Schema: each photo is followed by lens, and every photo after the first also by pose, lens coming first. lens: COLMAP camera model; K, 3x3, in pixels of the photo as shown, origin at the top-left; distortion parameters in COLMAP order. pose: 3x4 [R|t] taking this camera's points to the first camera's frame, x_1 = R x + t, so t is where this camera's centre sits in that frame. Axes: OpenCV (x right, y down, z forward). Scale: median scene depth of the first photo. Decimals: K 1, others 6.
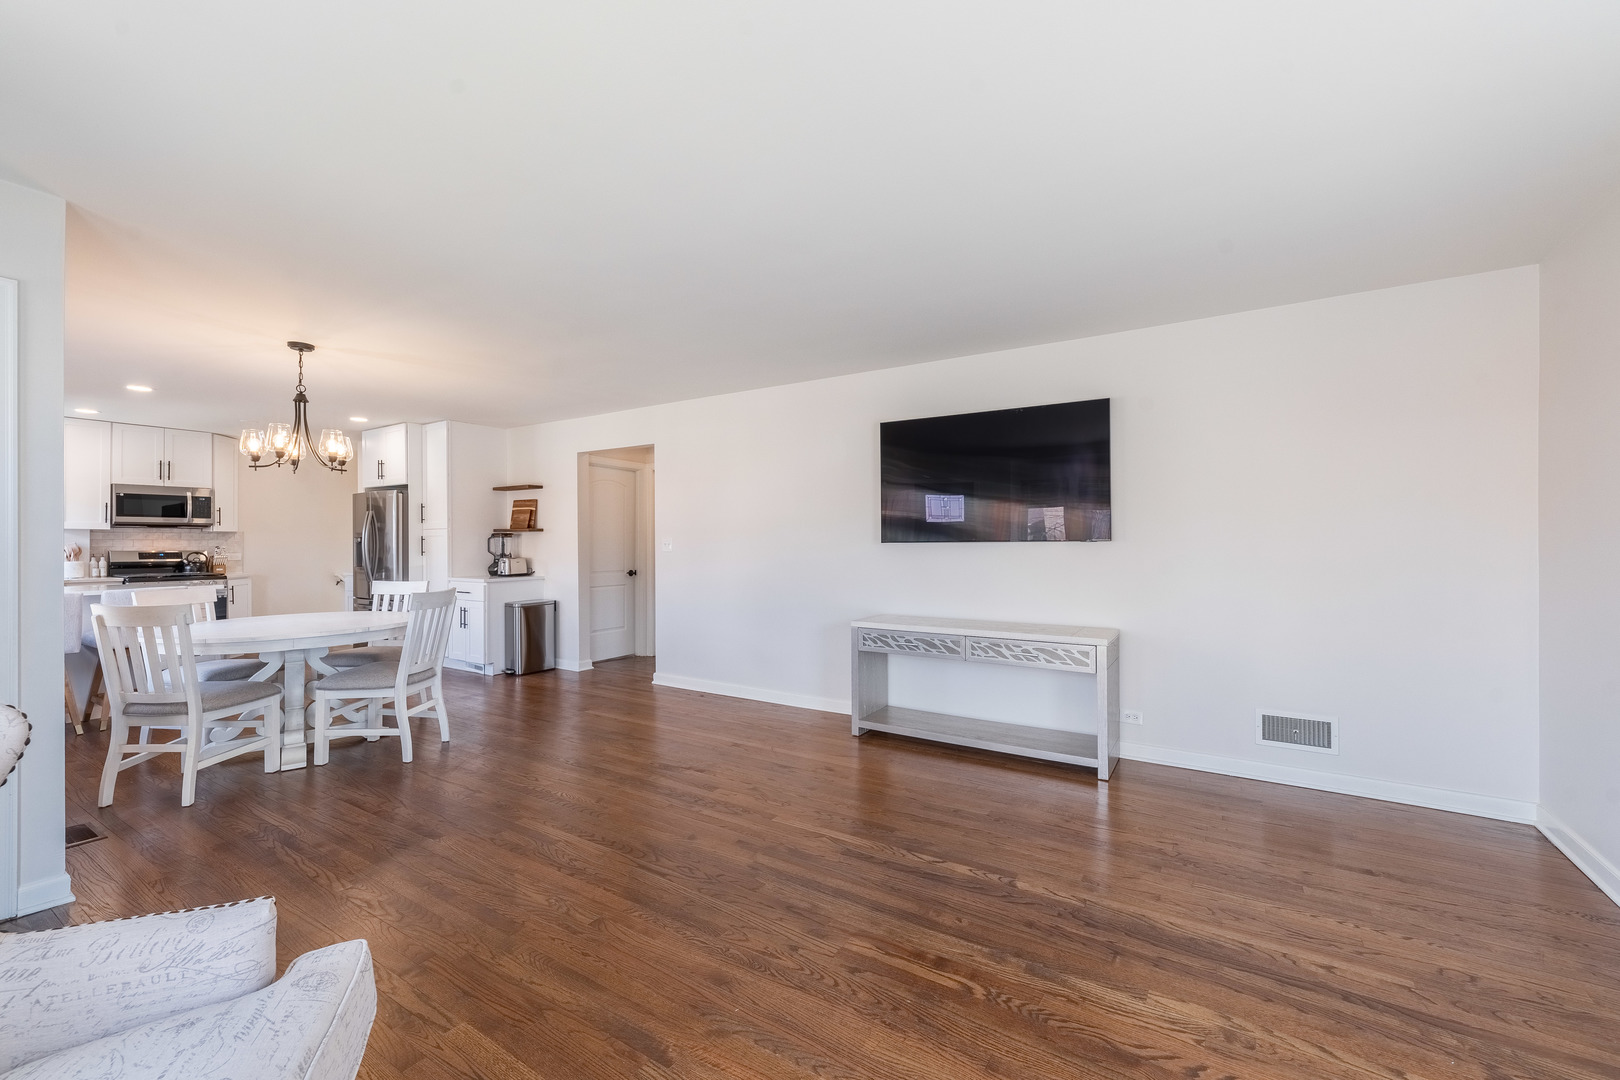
lens RADIAL K [[660.5, 0, 812.9], [0, 660.5, 544.2], [0, 0, 1]] dist [0.002187, -0.001286]
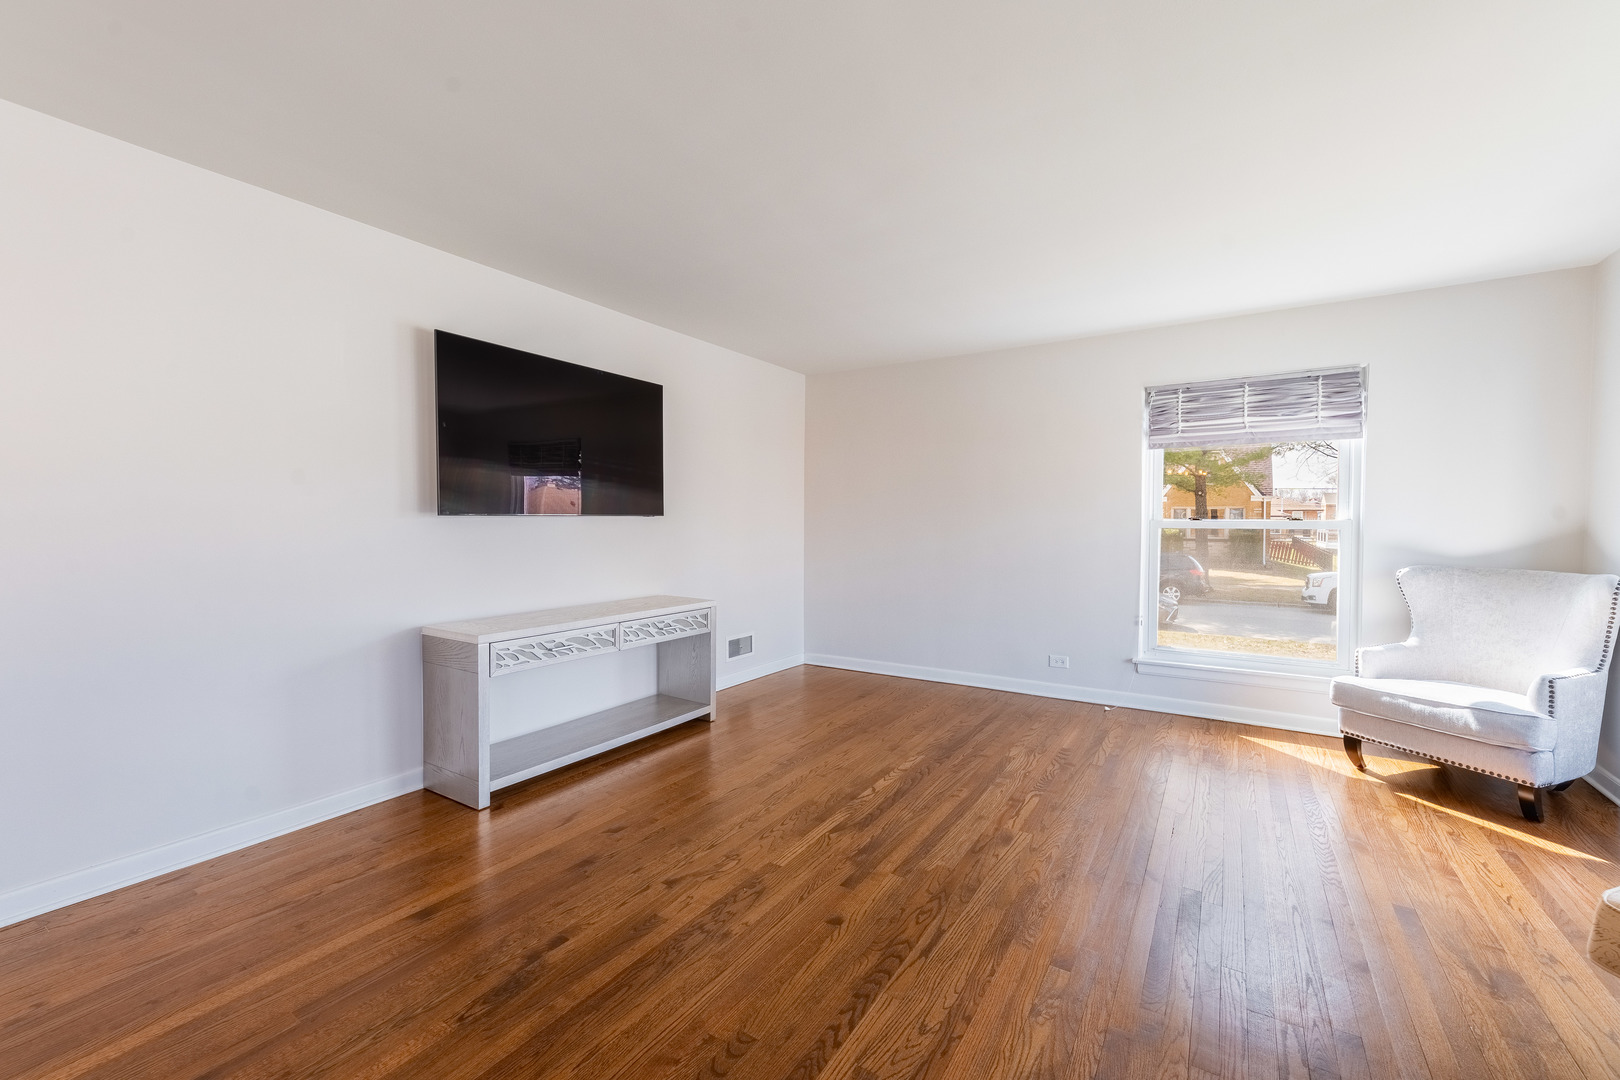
lens RADIAL K [[660.5, 0, 818.3], [0, 660.5, 541.0], [0, 0, 1]] dist [0.002187, -0.001286]
pose [[-0.011116, -0.027942, 0.999548, -0.385268], [-0.002822, 0.999606, 0.027912, 0.003268], [-0.999934, -0.002511, -0.011191, 0.443140]]
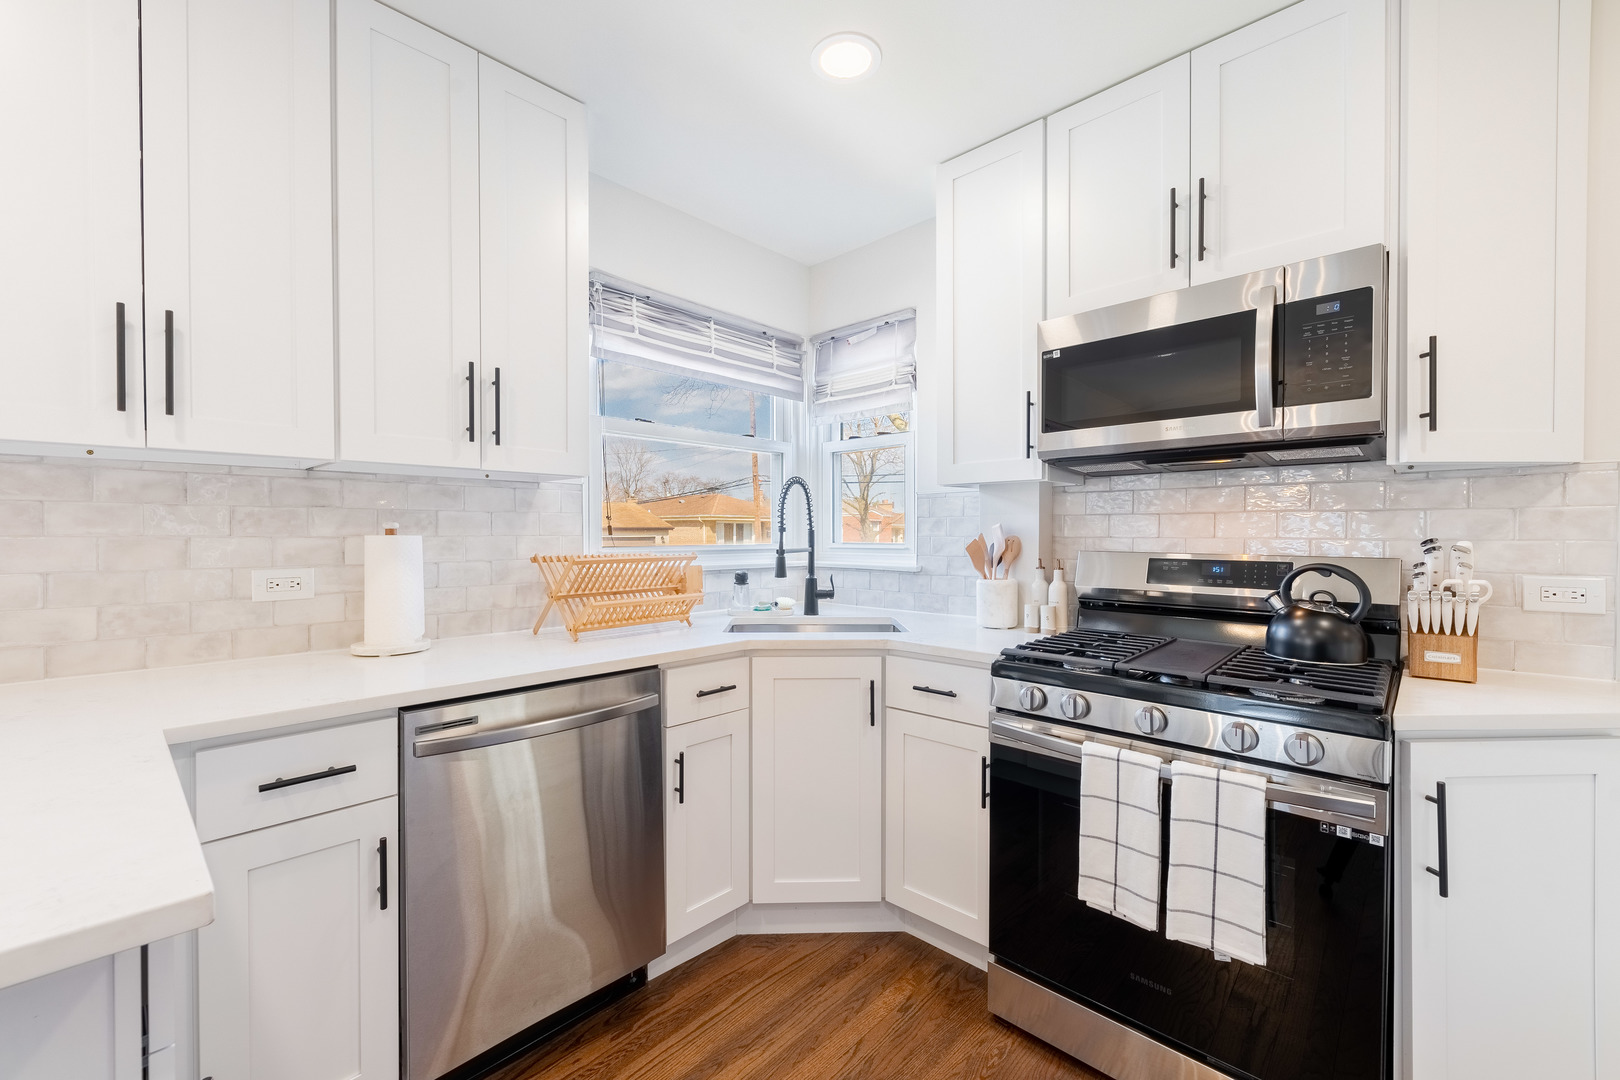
lens RADIAL K [[660.5, 0, 807.7], [0, 660.5, 540.9], [0, 0, 1]] dist [0.002187, -0.001286]
pose [[-0.201180, 0.016628, -0.979413, -0.747573], [0.000536, 0.999858, 0.016865, 0.000267], [0.979554, 0.002868, -0.201161, 0.957086]]
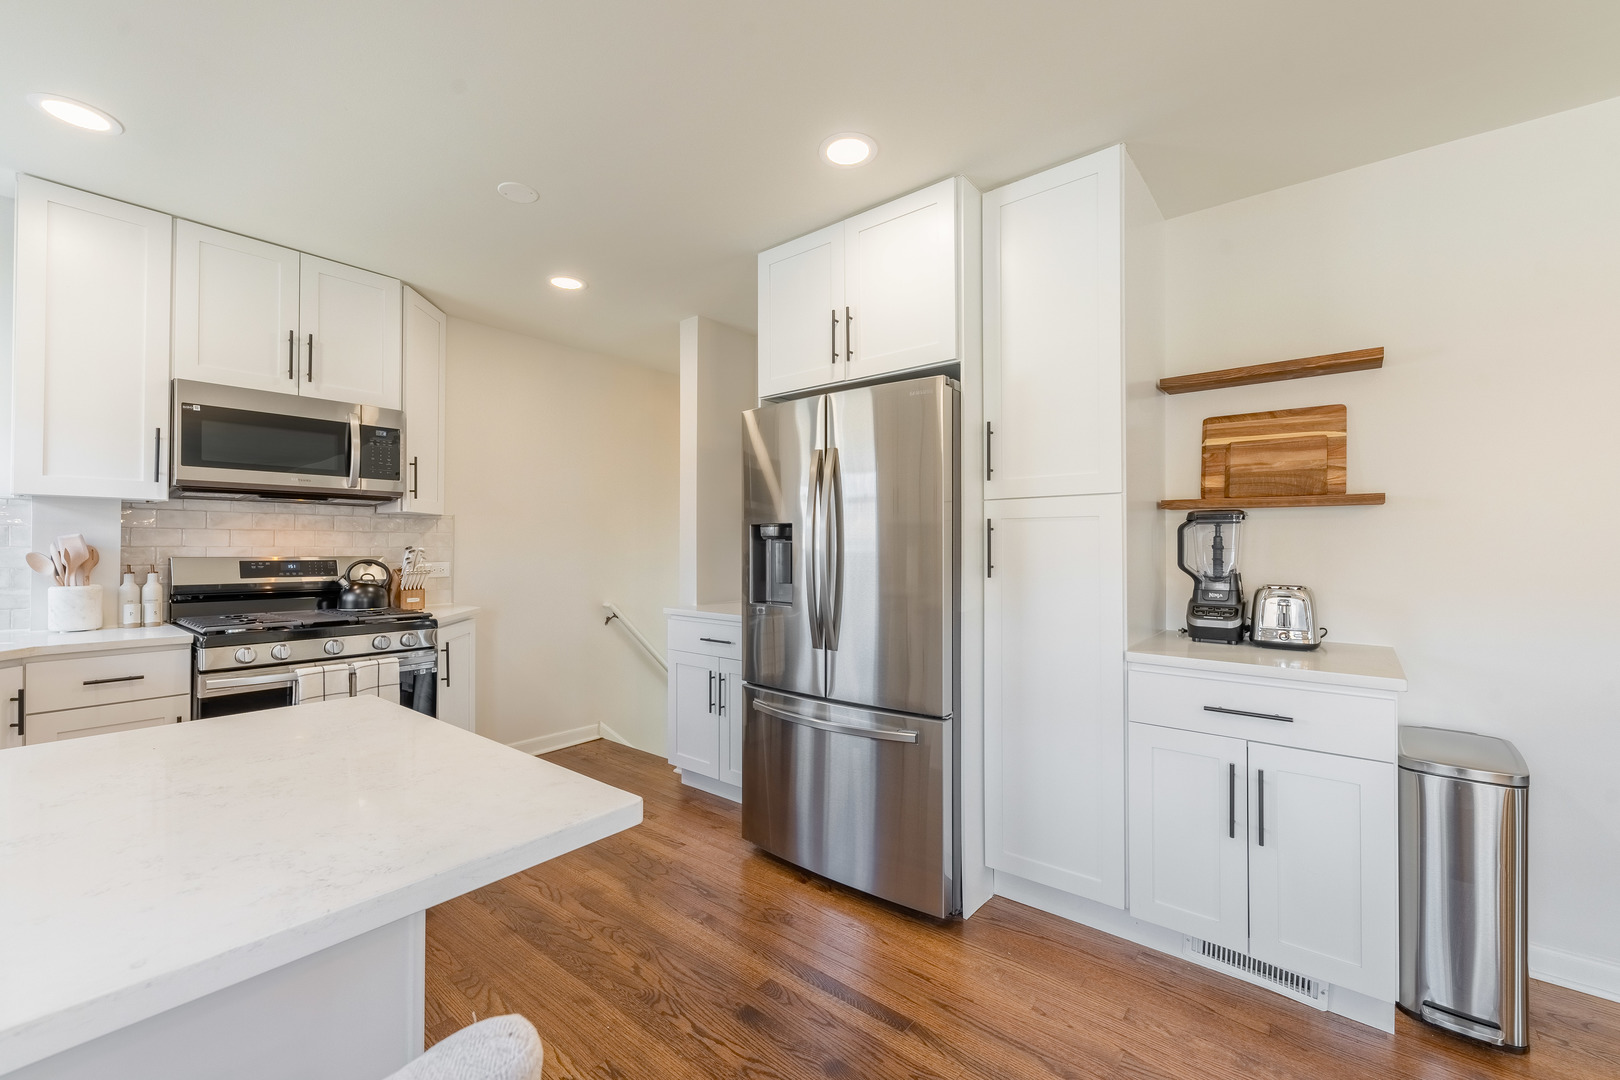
lens RADIAL K [[660.5, 0, 815.3], [0, 660.5, 543.9], [0, 0, 1]] dist [0.002187, -0.001286]
pose [[0.992987, 0.003992, -0.118153, -0.653332], [-0.004543, 0.999980, -0.004390, 0.002337], [0.118133, 0.004896, 0.992986, 0.670846]]
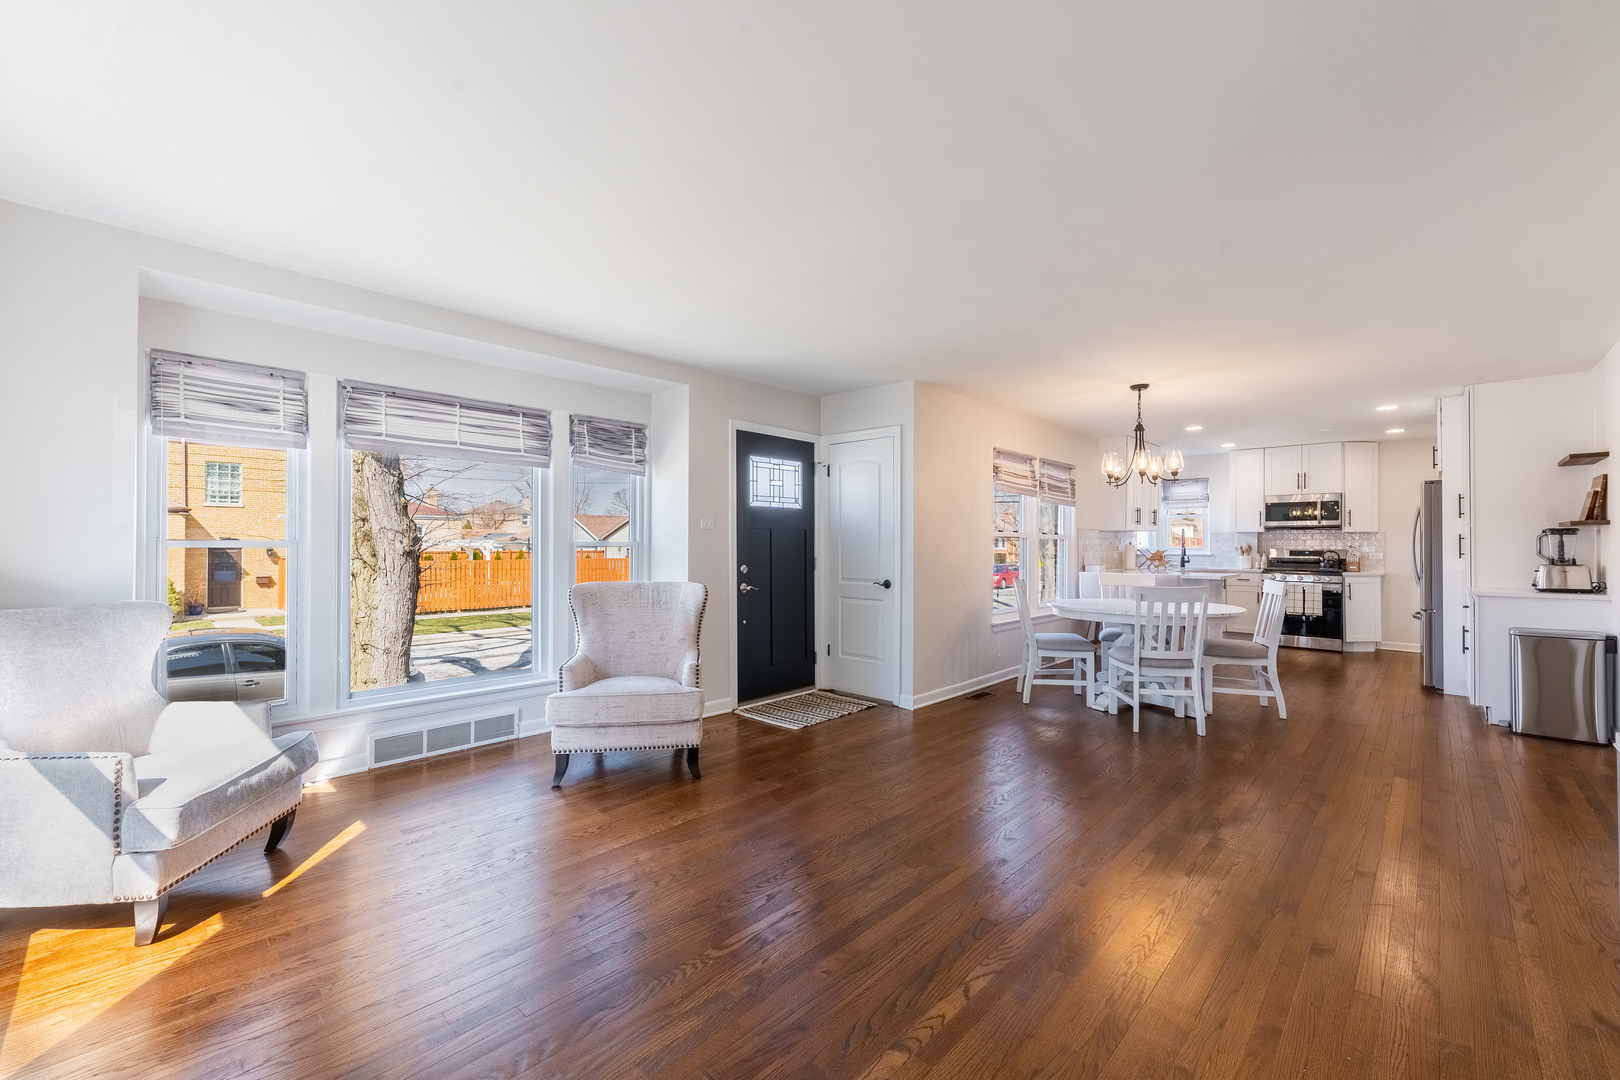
lens RADIAL K [[660.5, 0, 805.8], [0, 660.5, 540.7], [0, 0, 1]] dist [0.002187, -0.001286]
pose [[-0.198945, -0.002283, -0.980008, 0.366142], [-0.003203, 0.999993, -0.001679, -0.000263], [0.980005, 0.002805, -0.198951, 0.386855]]
